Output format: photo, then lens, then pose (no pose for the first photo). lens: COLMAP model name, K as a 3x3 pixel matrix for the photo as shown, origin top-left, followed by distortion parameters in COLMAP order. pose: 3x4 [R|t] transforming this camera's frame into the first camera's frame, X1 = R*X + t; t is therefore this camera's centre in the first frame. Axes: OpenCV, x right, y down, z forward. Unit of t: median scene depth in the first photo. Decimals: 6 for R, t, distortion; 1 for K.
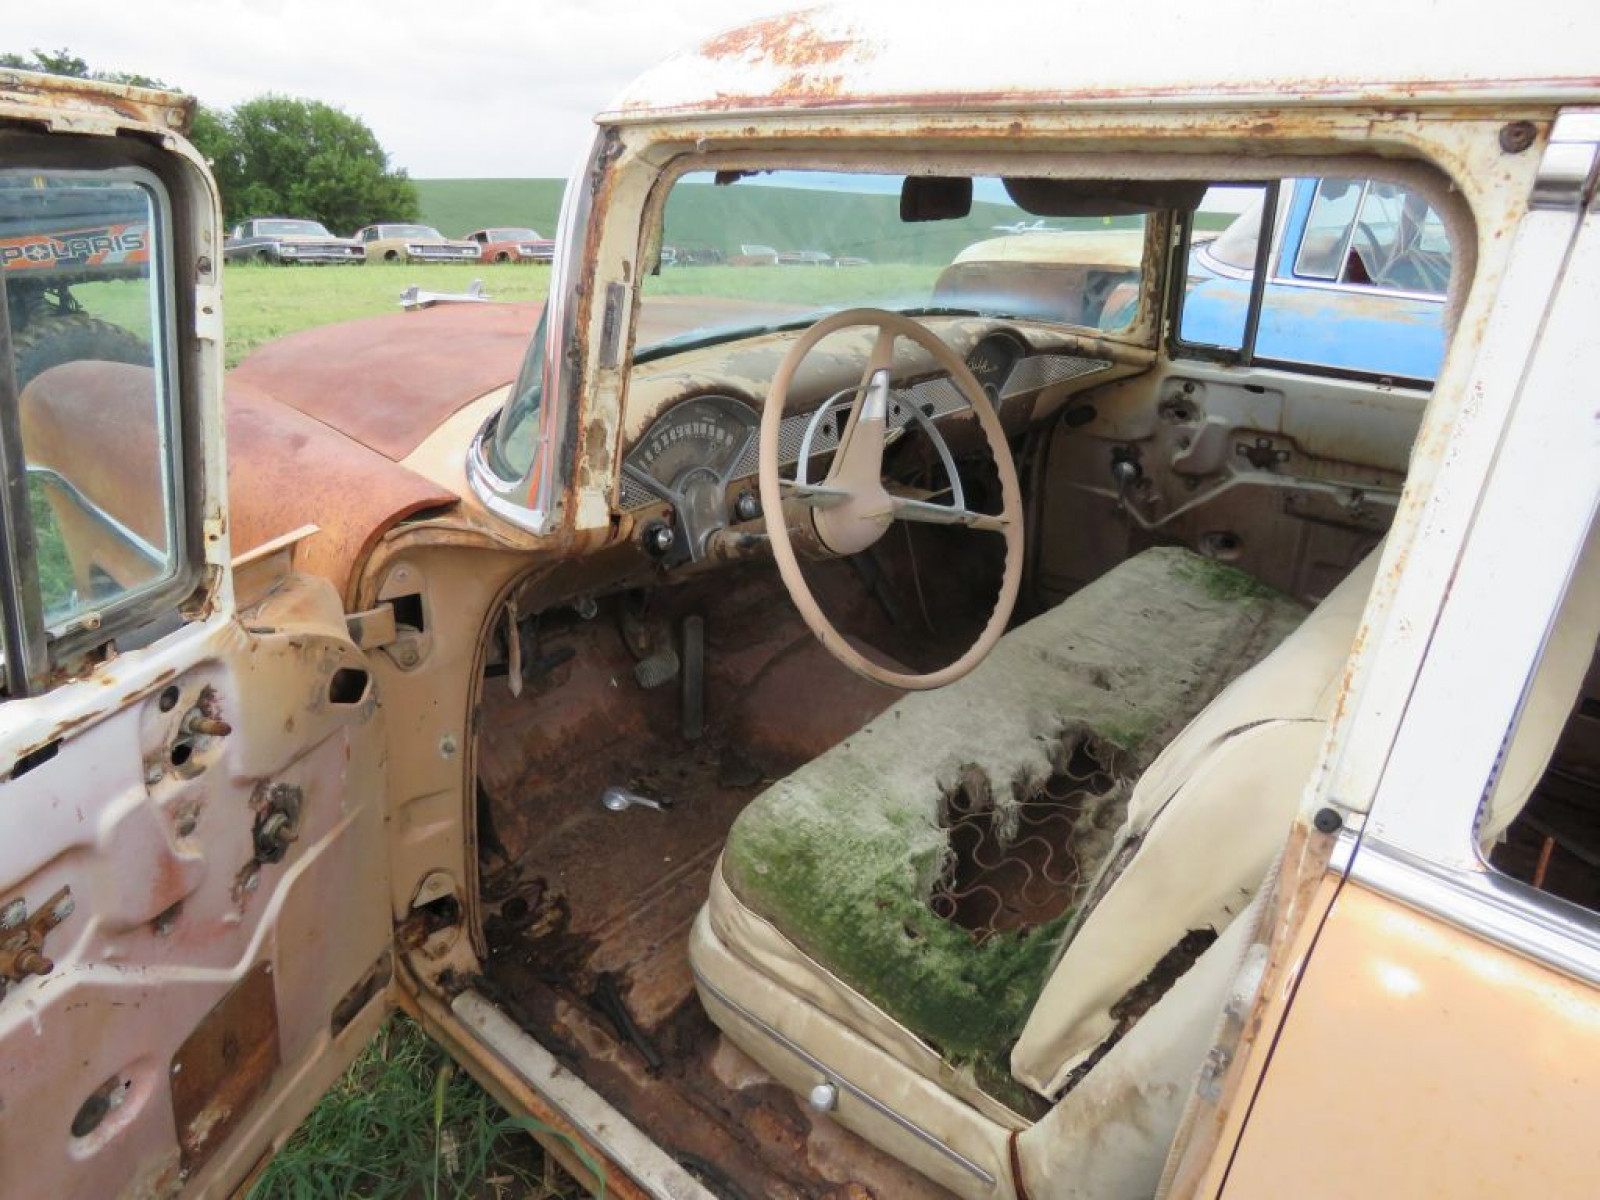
lens RADIAL K [[1035.2, 0, 789.8], [0, 1035.2, 600.3], [0, 0, 1]] dist [-0.025235, 0.028025]
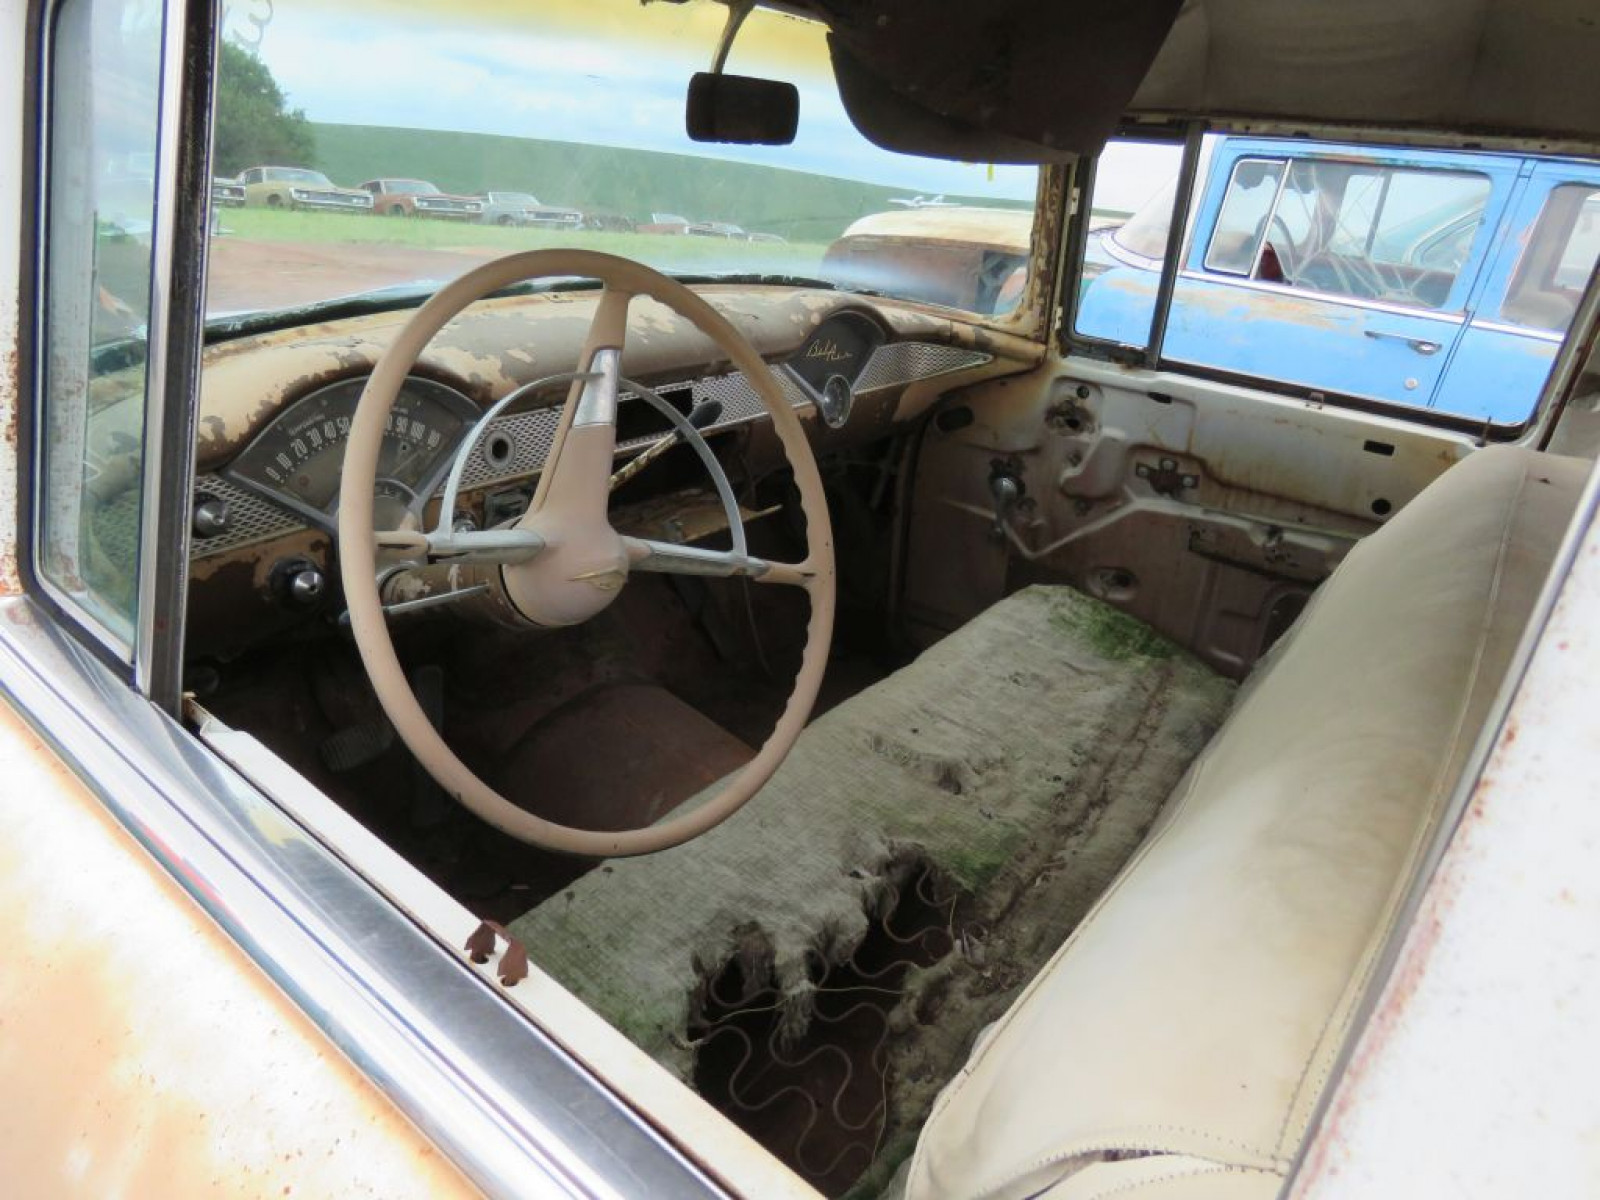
lens RADIAL K [[1035.2, 0, 789.8], [0, 1035.2, 600.3], [0, 0, 1]] dist [-0.025235, 0.028025]
pose [[0.995279, 0.032132, 0.091584, 0.124371], [-0.034005, 0.999242, 0.018966, -0.070120], [-0.090905, -0.021991, 0.995617, 0.291999]]
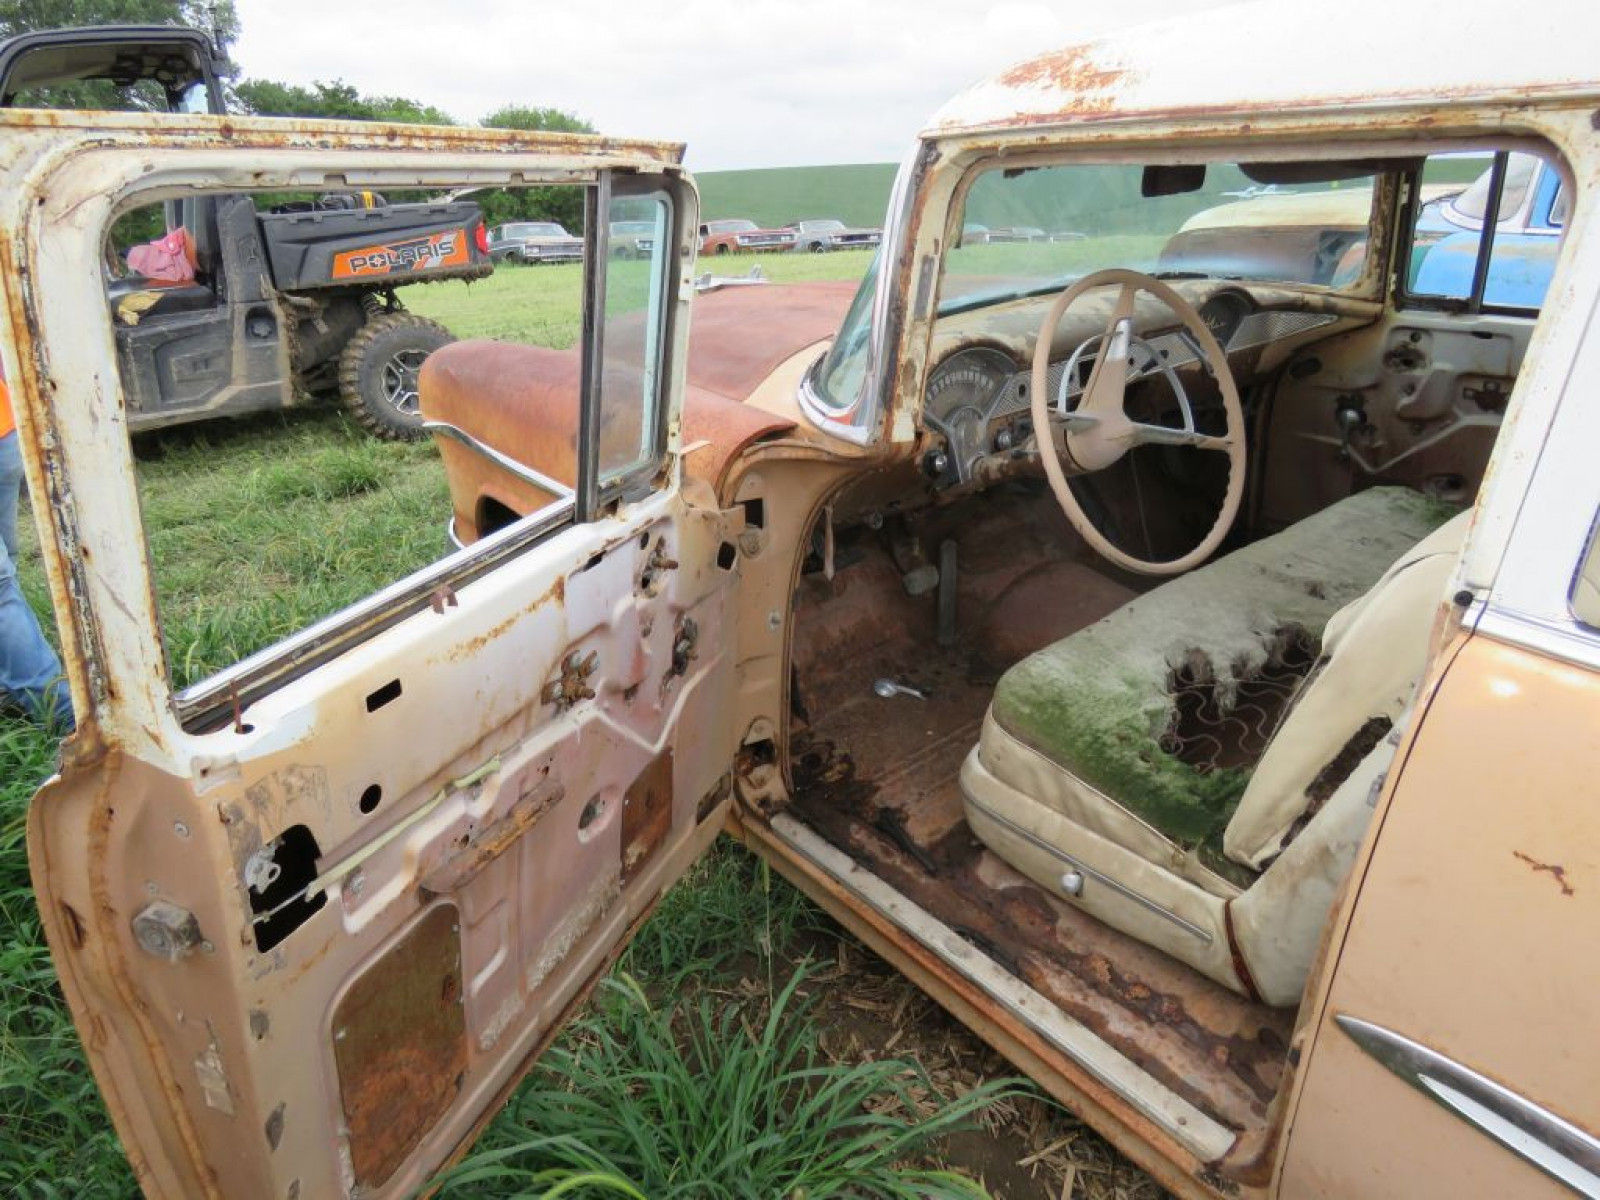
lens RADIAL K [[1035.2, 0, 789.8], [0, 1035.2, 600.3], [0, 0, 1]] dist [-0.025235, 0.028025]
pose [[0.980975, 0.017951, -0.193305, -0.052987], [-0.015144, 0.999757, 0.015990, 0.085404], [0.193545, -0.012758, 0.981008, -0.249837]]
